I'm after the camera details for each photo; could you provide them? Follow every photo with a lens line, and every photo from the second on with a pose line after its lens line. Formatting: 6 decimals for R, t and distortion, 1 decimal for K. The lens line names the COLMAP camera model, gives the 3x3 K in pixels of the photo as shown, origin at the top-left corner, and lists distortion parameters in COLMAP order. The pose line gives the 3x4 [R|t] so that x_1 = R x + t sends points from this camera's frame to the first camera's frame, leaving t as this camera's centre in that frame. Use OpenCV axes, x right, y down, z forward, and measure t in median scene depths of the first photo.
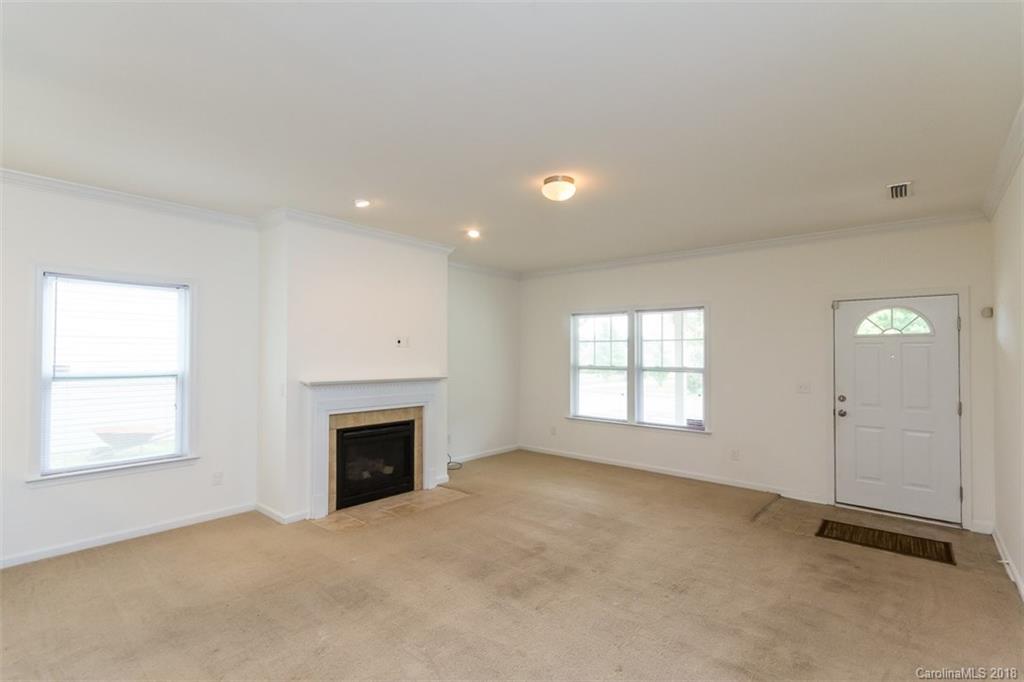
lens RADIAL K [[476.2, 0, 508.8], [0, 476.2, 353.8], [0, 0, 1]] dist [0.004970, 0.002482]
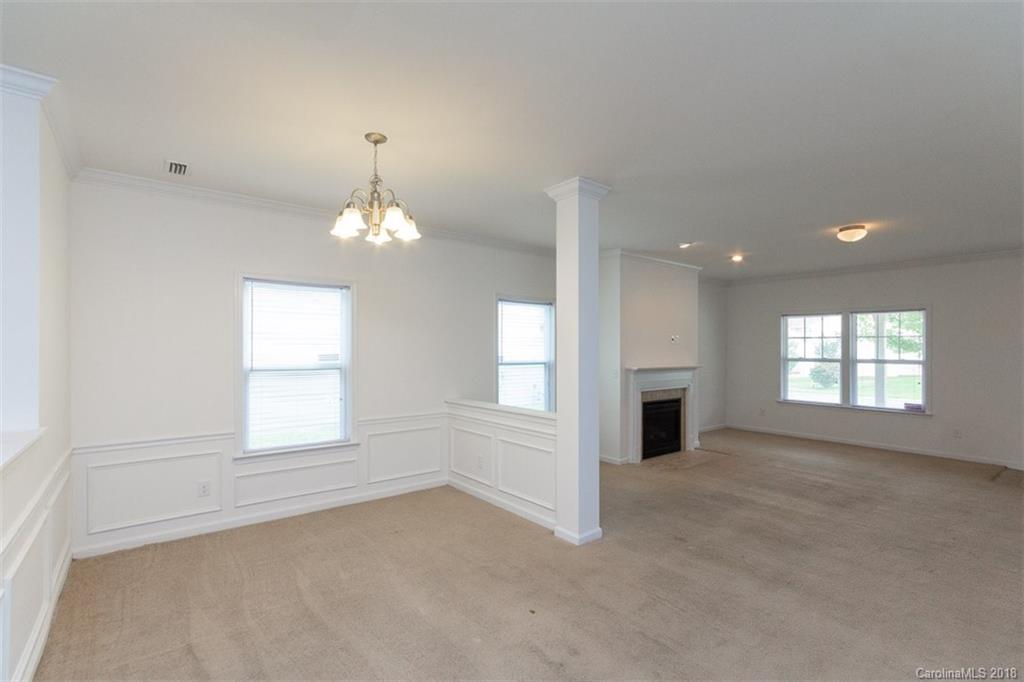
lens RADIAL K [[476.2, 0, 517.4], [0, 476.2, 338.2], [0, 0, 1]] dist [0.004970, 0.002482]
pose [[0.984342, -0.009362, -0.176020, -0.374871], [0.003954, 0.999510, -0.031053, 0.010043], [0.176225, 0.029871, 0.983897, -0.354881]]
